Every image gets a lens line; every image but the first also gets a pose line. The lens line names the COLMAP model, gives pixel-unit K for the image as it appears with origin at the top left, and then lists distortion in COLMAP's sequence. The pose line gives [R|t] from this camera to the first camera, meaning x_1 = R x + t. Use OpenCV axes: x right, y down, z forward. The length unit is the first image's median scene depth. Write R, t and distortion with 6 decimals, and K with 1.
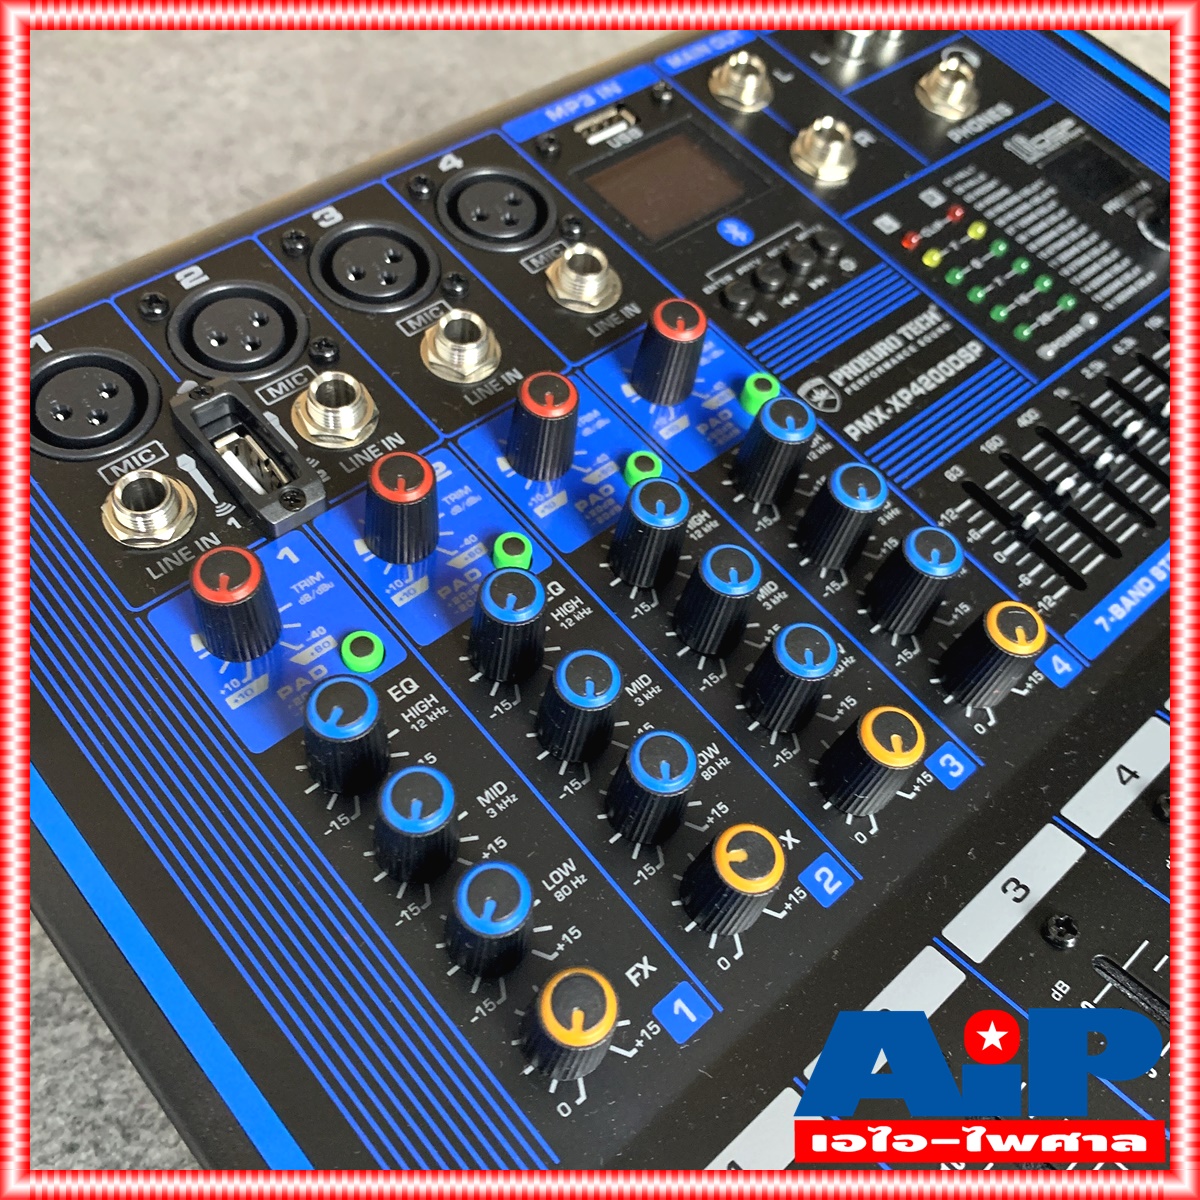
lens RADIAL K [[1178.1, 0, 603.0], [0, 1178.1, 617.5], [0, 0, 1]] dist [0.046759, -0.138835]
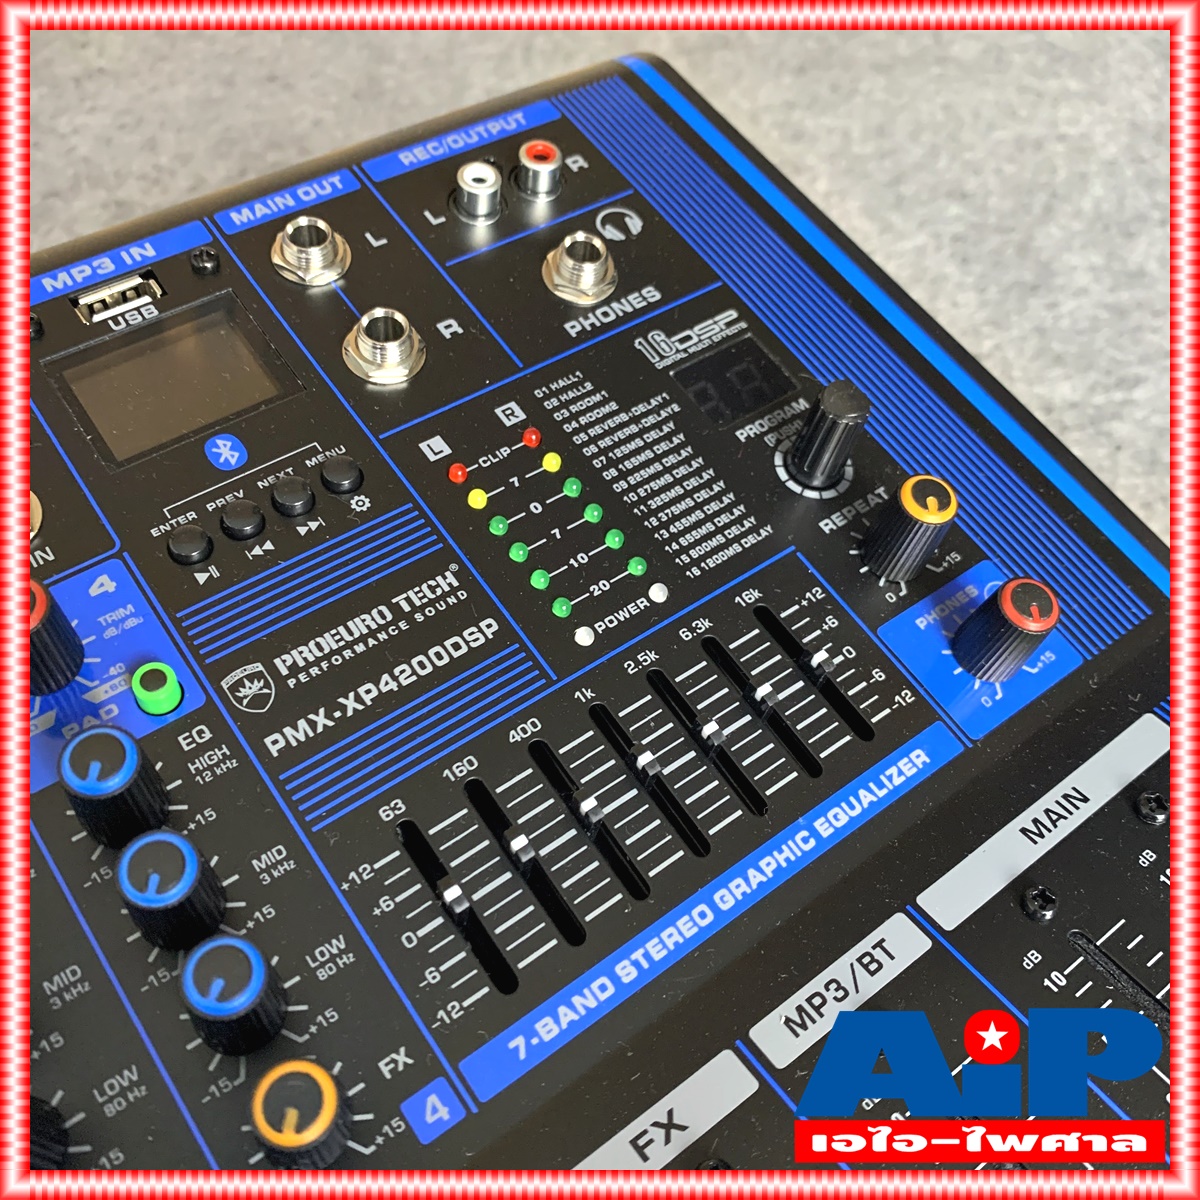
lens RADIAL K [[1182.6, 0, 620.8], [0, 1182.6, 613.9], [0, 0, 1]] dist [0.191490, -0.687296]
pose [[0.996522, 0.075437, -0.035397, 0.436682], [-0.075664, 0.997120, -0.005093, -0.242299], [0.034911, 0.007754, 0.999360, 0.202229]]
